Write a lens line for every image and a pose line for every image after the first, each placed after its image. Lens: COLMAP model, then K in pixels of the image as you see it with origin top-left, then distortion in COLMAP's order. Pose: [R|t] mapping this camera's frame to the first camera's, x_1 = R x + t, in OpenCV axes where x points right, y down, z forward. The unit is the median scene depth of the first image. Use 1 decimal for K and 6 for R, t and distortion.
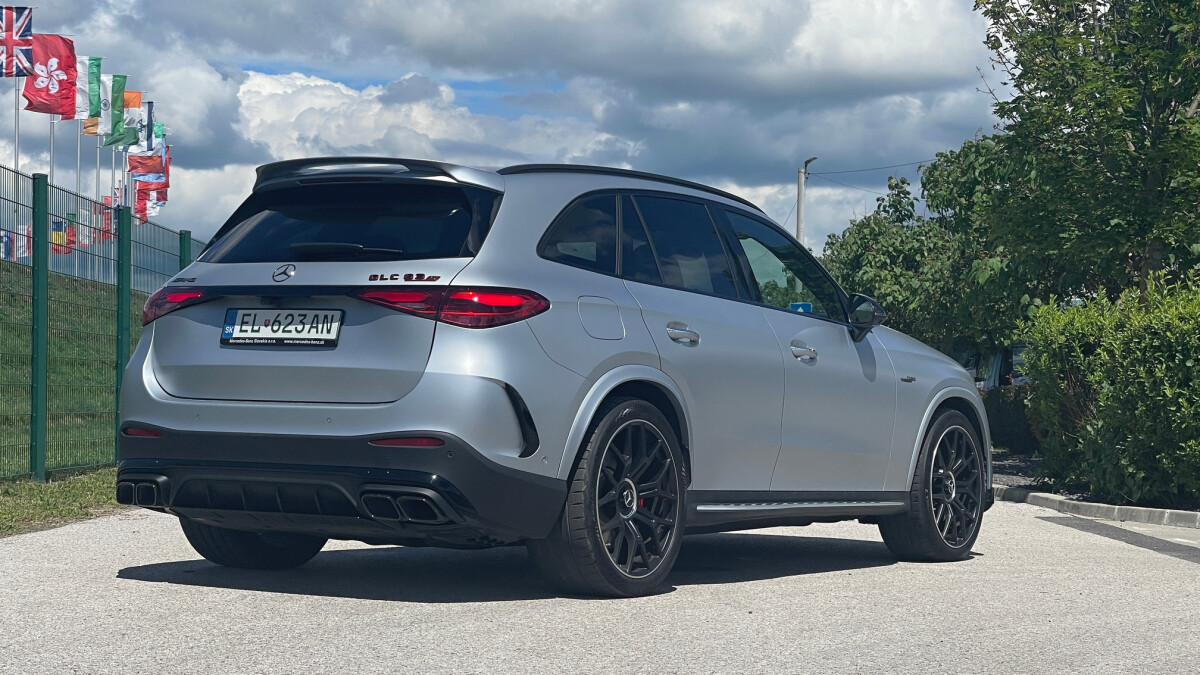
lens RADIAL K [[2245.6, 0, 600.0], [0, 2245.6, 337.5], [0, 0, 1]] dist [0.319812, 0.031764]
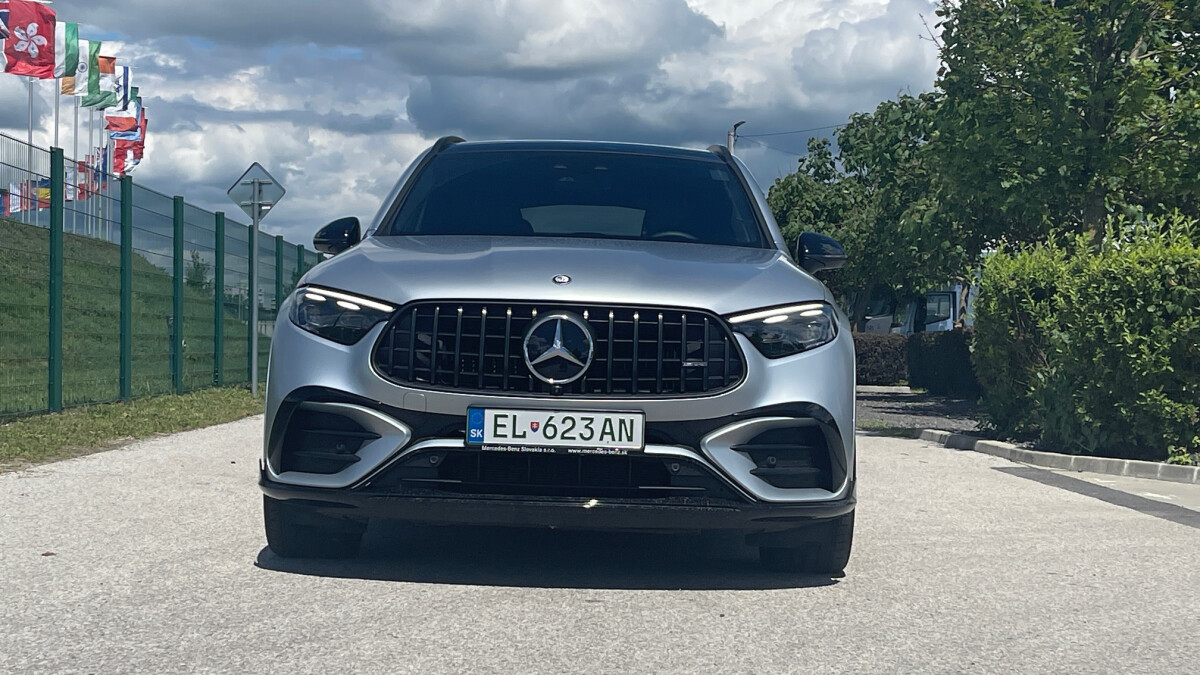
lens RADIAL K [[2014.6, 0, 600.0], [0, 2014.6, 337.5], [0, 0, 1]] dist [0.321528, -1.607678]
pose [[0.999639, 0.000661, 0.026865, 0.001534], [-0.001326, 0.999693, 0.024751, 0.002008], [-0.026840, -0.024778, 0.999333, 0.128675]]
